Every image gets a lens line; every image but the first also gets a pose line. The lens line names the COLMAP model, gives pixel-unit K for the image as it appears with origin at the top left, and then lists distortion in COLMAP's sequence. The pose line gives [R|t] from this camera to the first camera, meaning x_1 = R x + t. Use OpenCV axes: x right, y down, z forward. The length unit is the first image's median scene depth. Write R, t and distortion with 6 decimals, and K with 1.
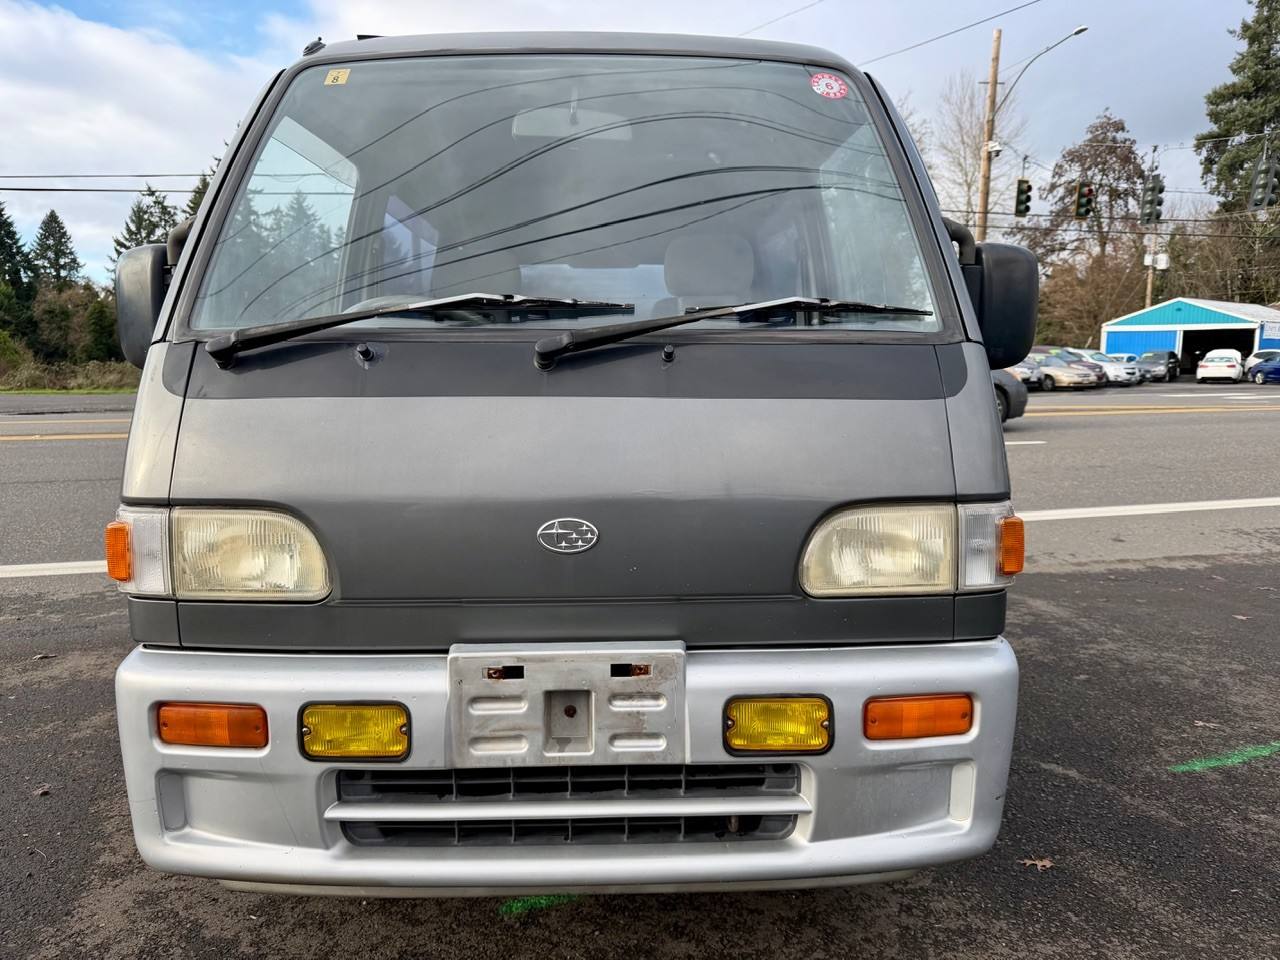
lens RADIAL K [[908.6, 0, 639.7], [0, 908.6, 484.9], [0, 0, 1]] dist [0.021700, -0.037898]
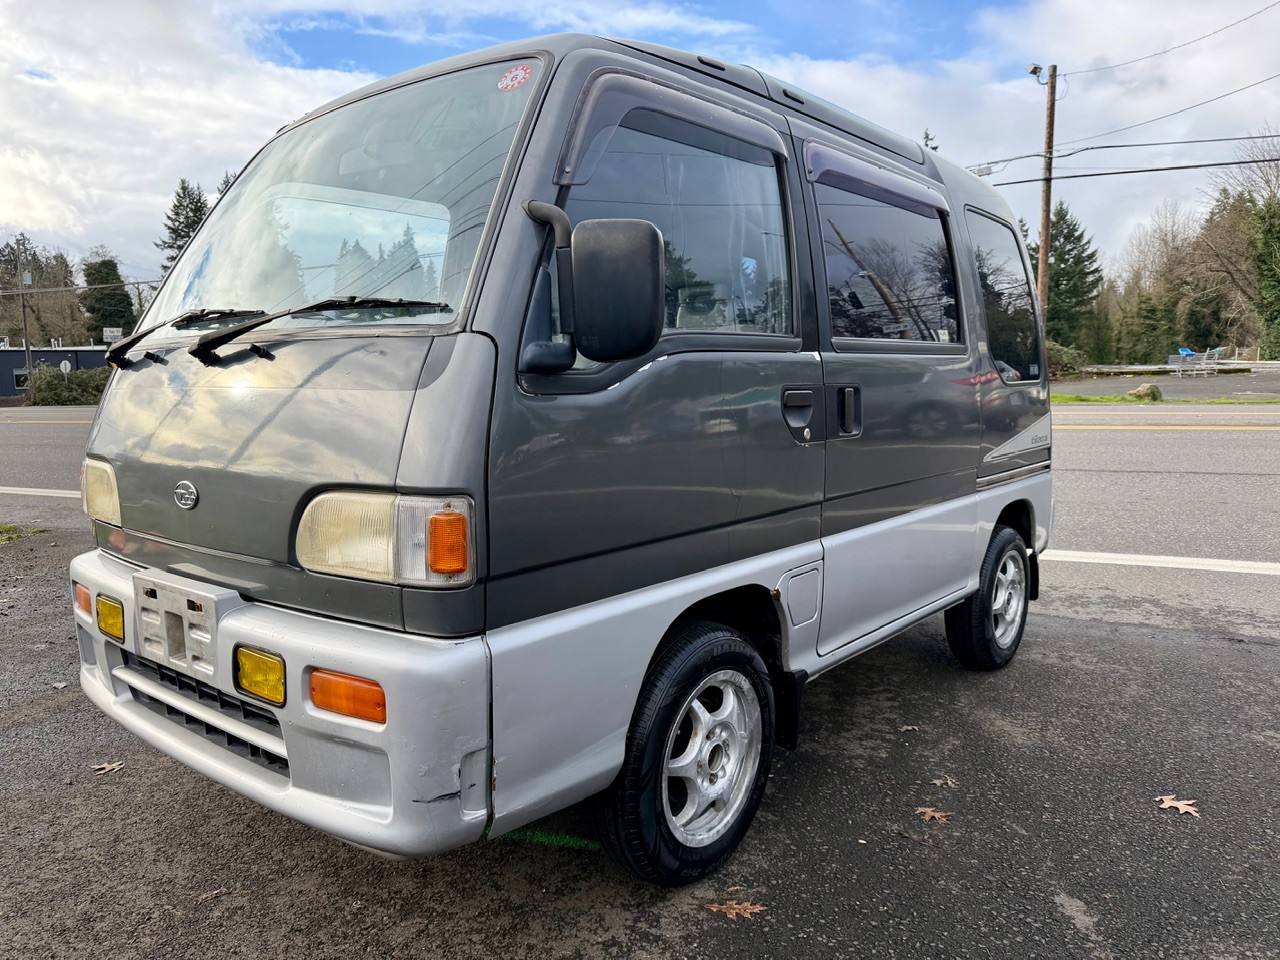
lens RADIAL K [[907.9, 0, 639.1], [0, 907.9, 474.2], [0, 0, 1]] dist [0.006188, -0.009601]
pose [[0.744633, 0.056104, -0.665112, 1.273047], [-0.057127, 0.998162, 0.020240, -0.039705], [0.665025, 0.022925, 0.746469, 0.460130]]
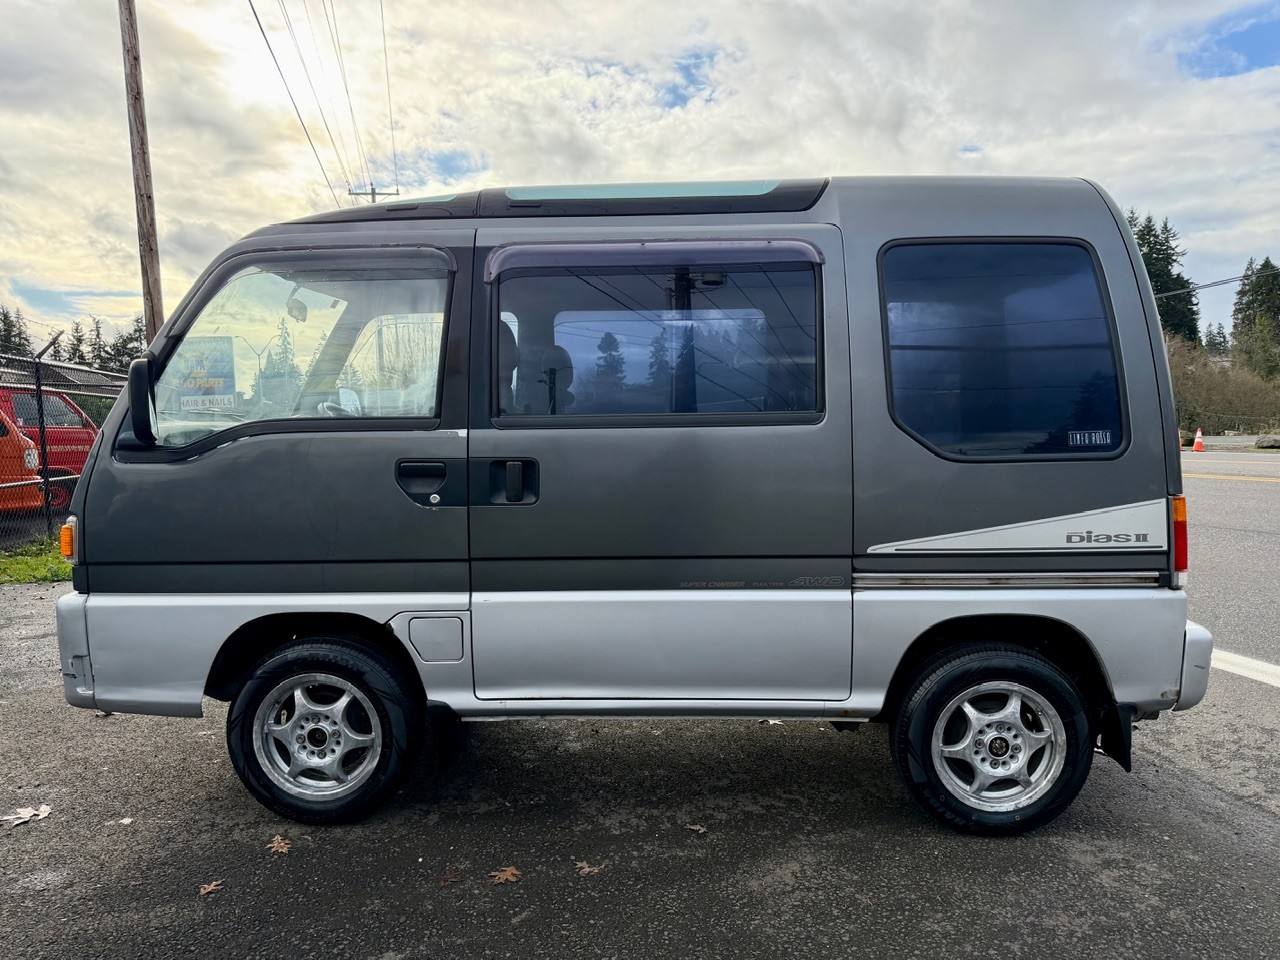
lens RADIAL K [[899.9, 0, 638.0], [0, 899.9, 501.9], [0, 0, 1]] dist [0.030161, -0.048095]
pose [[-0.074630, 0.076886, -0.994243, 2.241037], [-0.094794, 0.991961, 0.083825, -0.284514], [0.992695, 0.100505, -0.066742, 2.396848]]
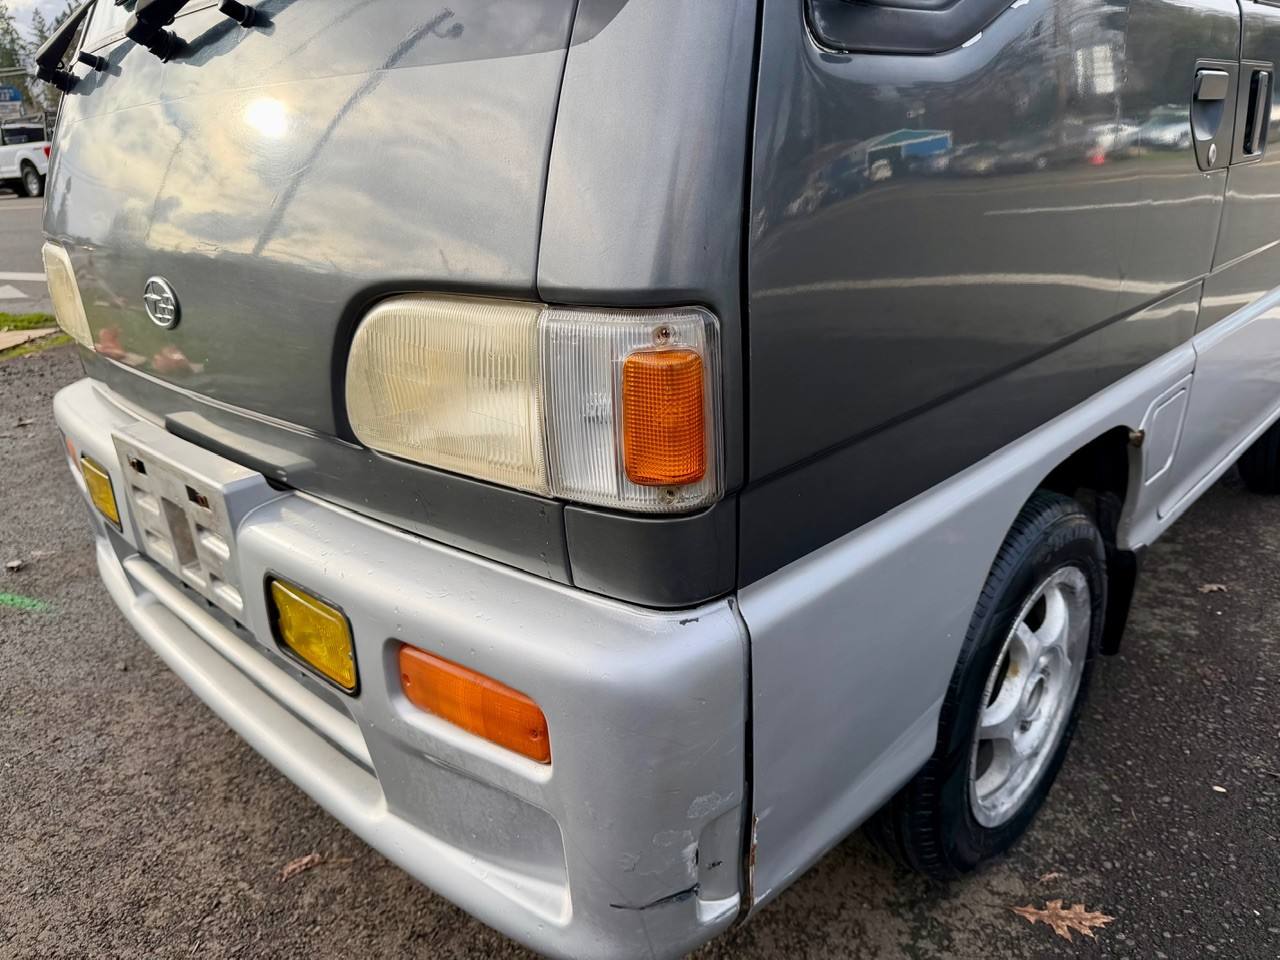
lens RADIAL K [[908.6, 0, 639.7], [0, 908.6, 484.9], [0, 0, 1]] dist [0.021700, -0.037898]
pose [[0.681690, 0.222407, -0.697018, 0.747299], [-0.022715, 0.958652, 0.283674, -0.025157], [0.731289, -0.177545, 0.658555, 0.770808]]
